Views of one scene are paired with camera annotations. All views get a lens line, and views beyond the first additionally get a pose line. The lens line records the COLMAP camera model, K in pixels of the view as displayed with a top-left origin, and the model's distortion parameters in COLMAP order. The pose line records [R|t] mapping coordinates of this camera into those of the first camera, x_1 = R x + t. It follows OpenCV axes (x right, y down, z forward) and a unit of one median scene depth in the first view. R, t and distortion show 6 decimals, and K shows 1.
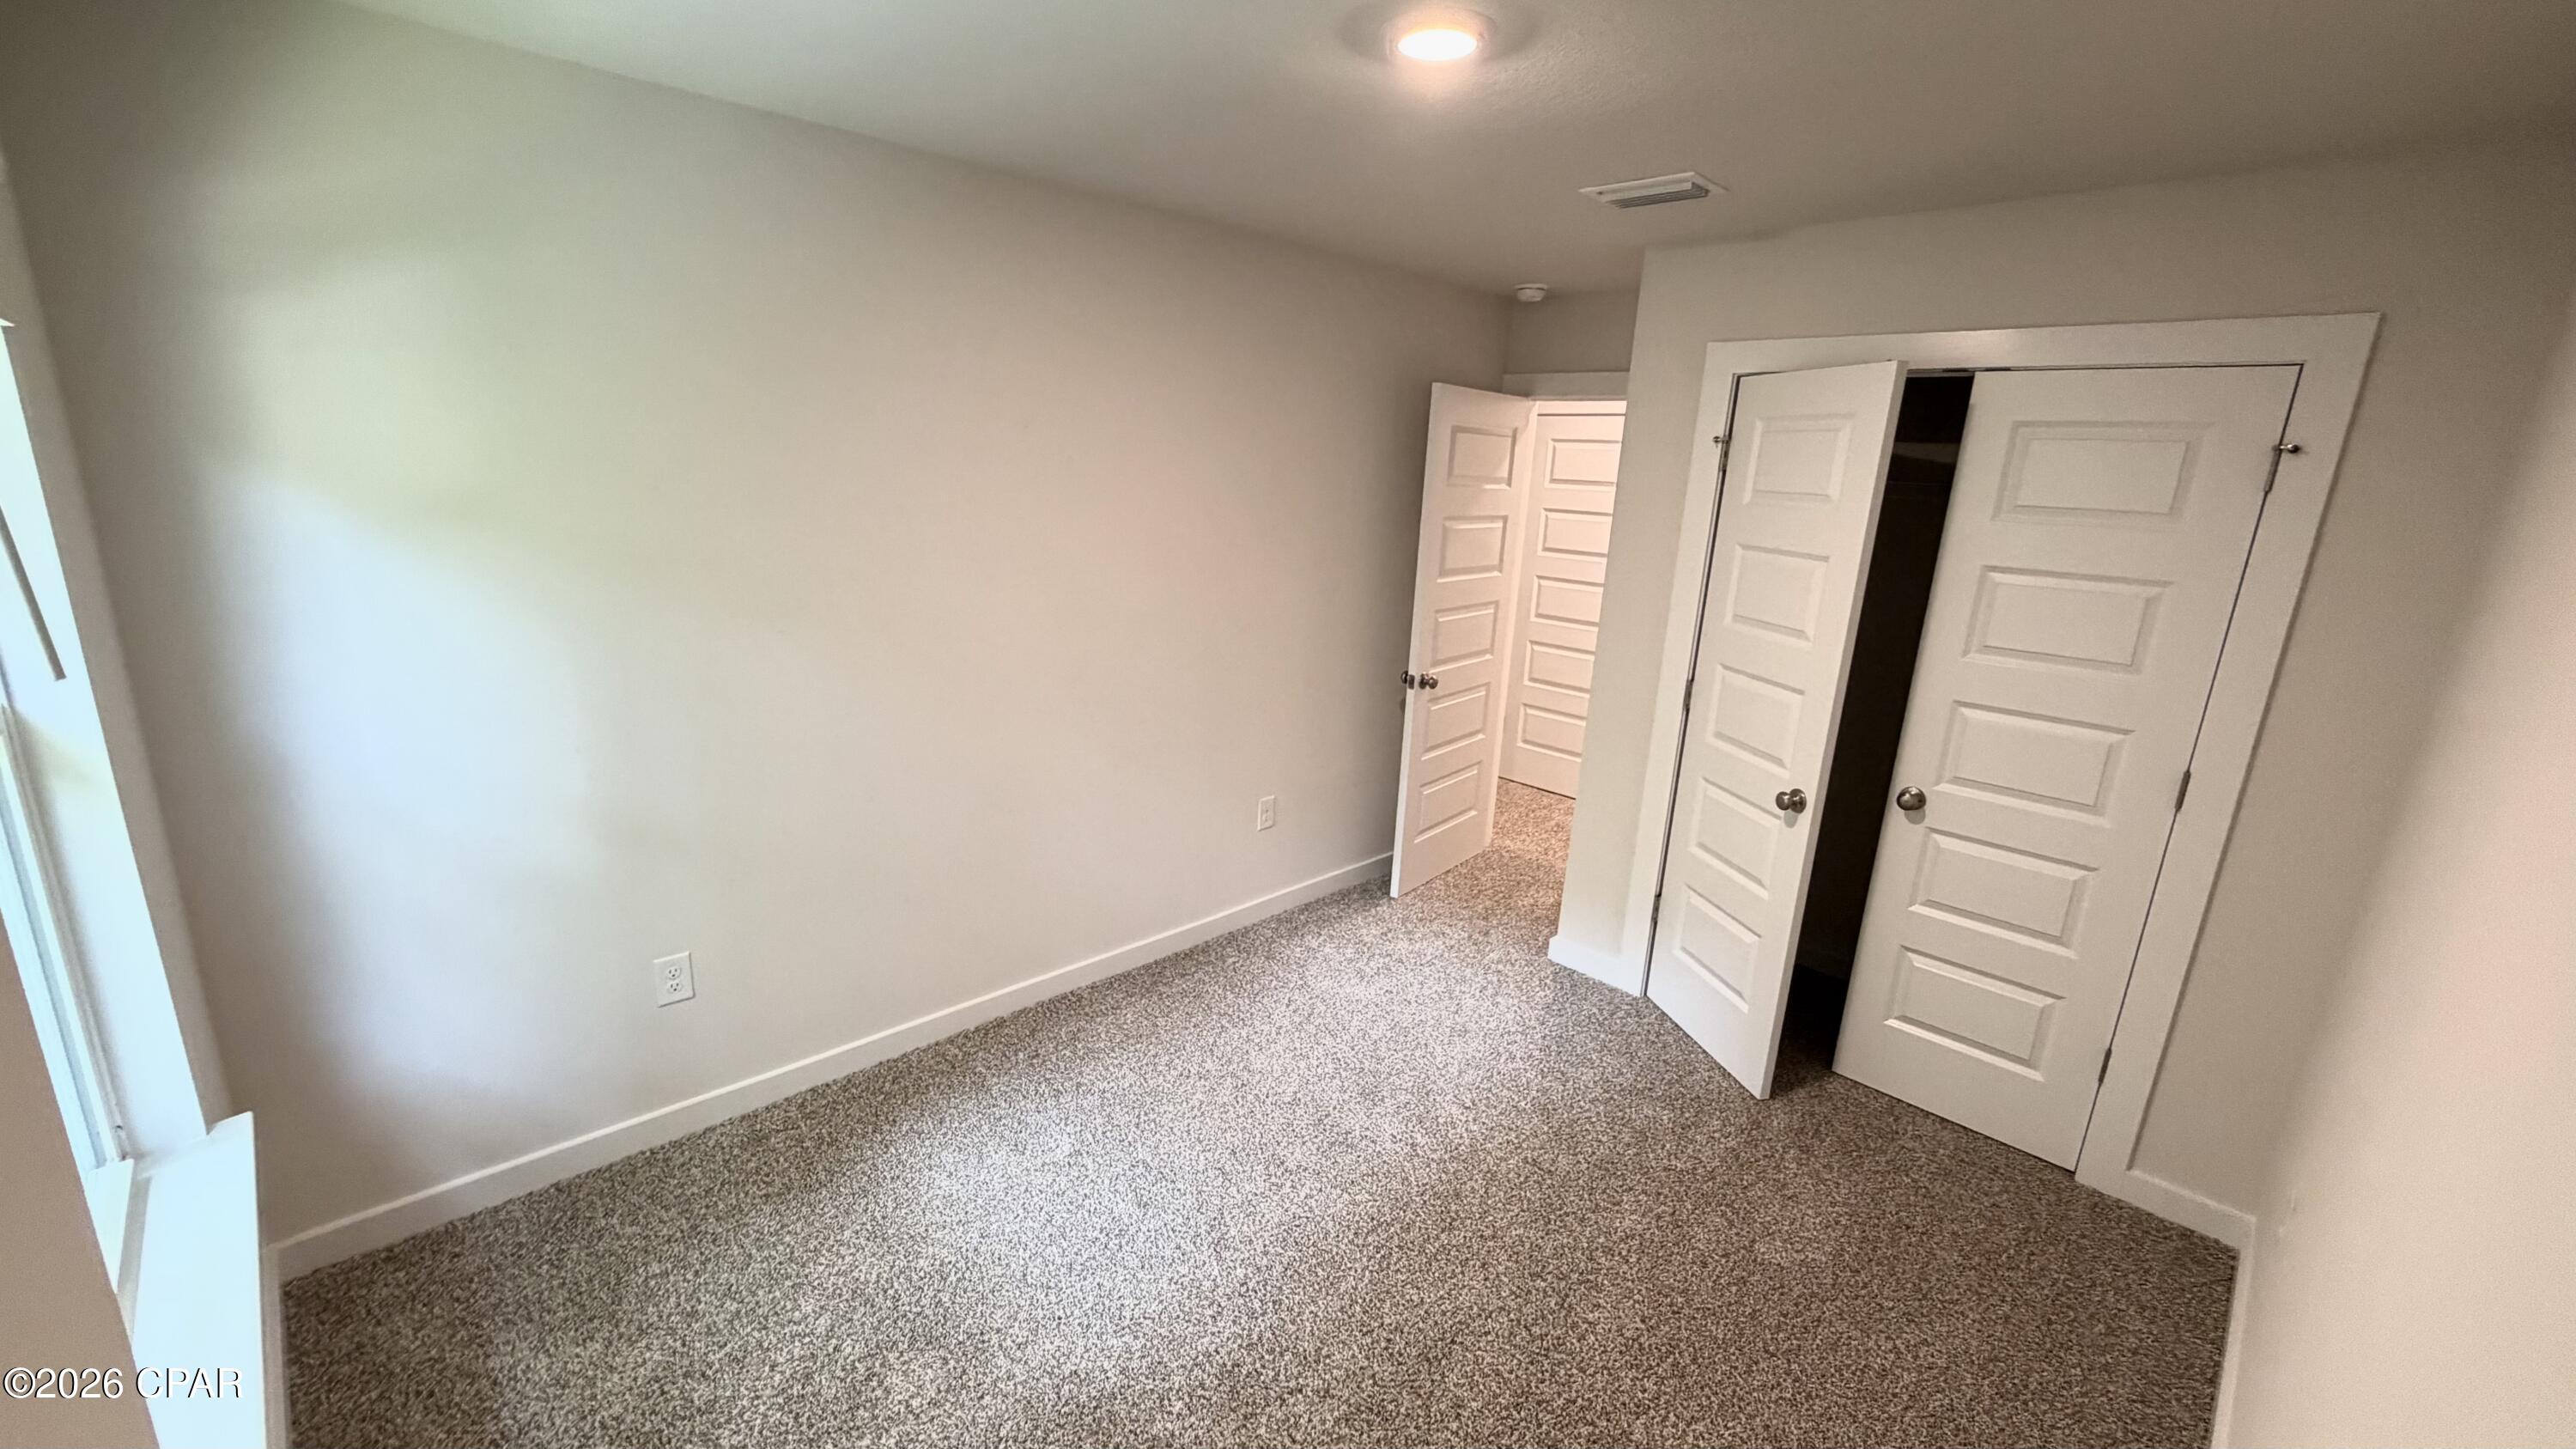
lens RADIAL K [[1027.5, 0, 1294.7], [0, 1027.5, 724.3], [0, 0, 1]] dist [-0.000321, -0.000339]
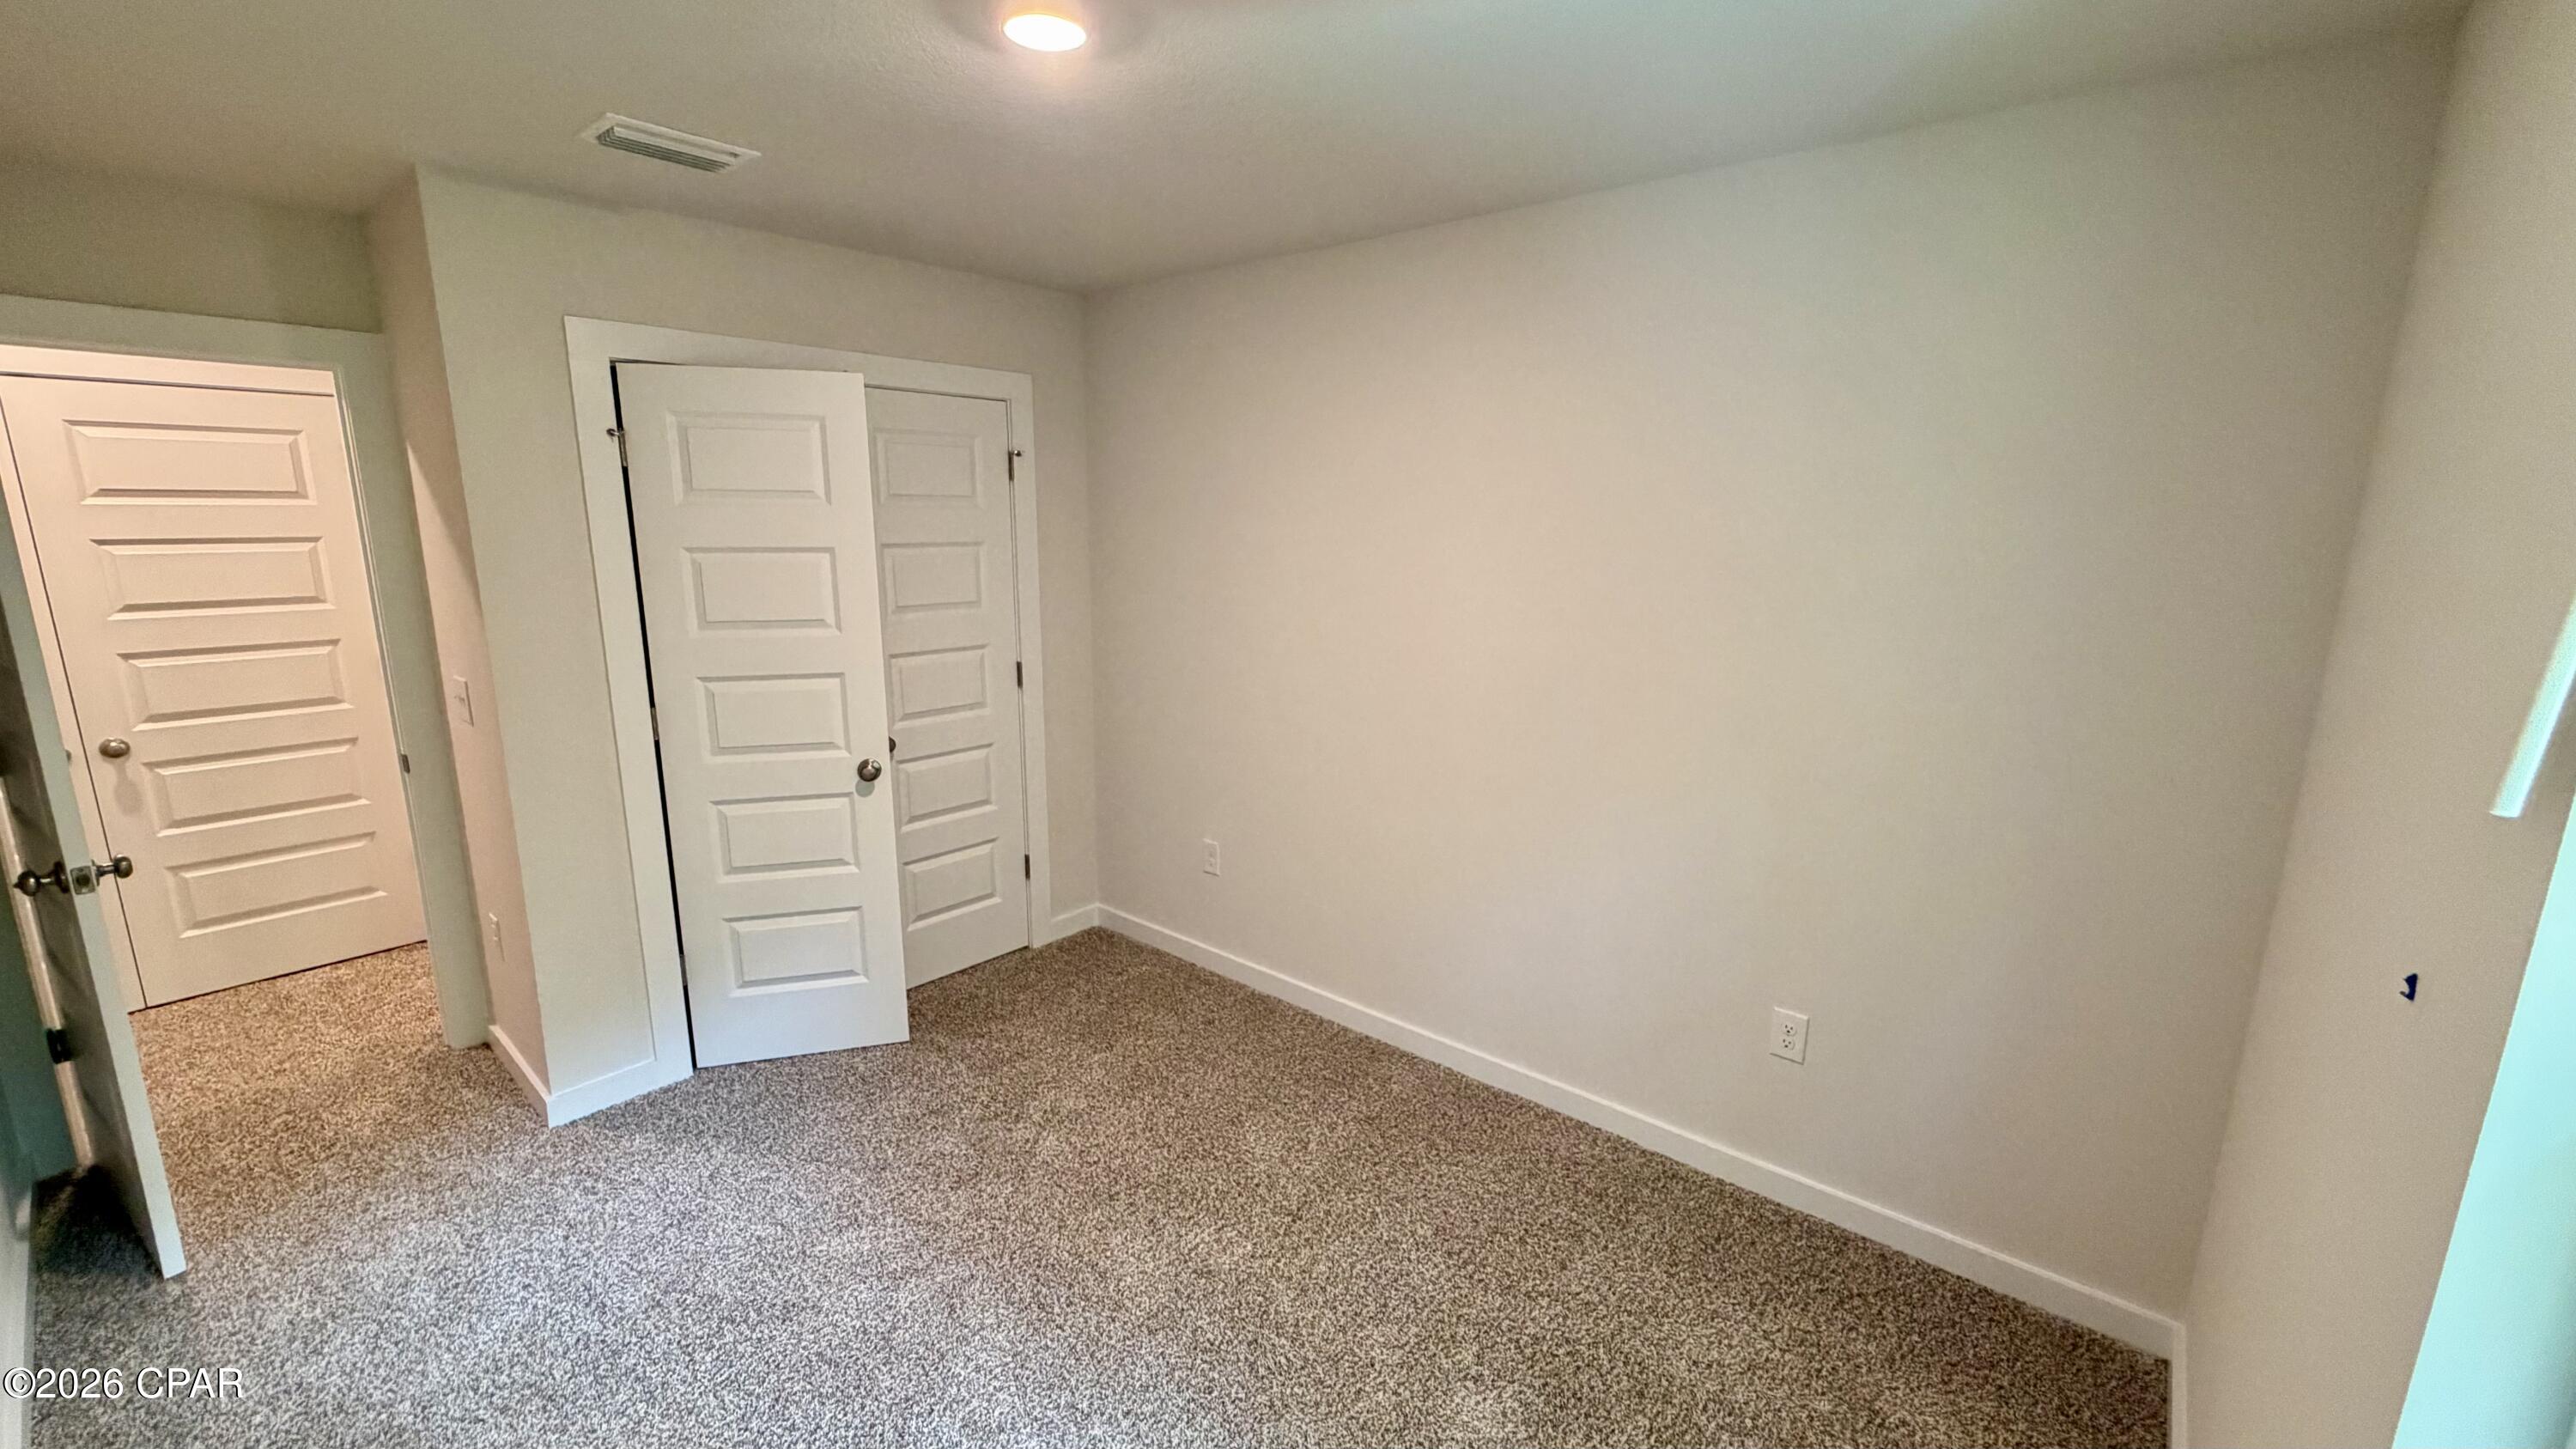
lens RADIAL K [[1027.5, 0, 1294.2], [0, 1027.5, 724.4], [0, 0, 1]] dist [-0.000321, -0.000339]
pose [[-0.083420, -0.255455, 0.963215, -0.589598], [0.231506, 0.935171, 0.268067, -0.160076], [-0.969250, 0.245353, -0.018873, 0.568414]]
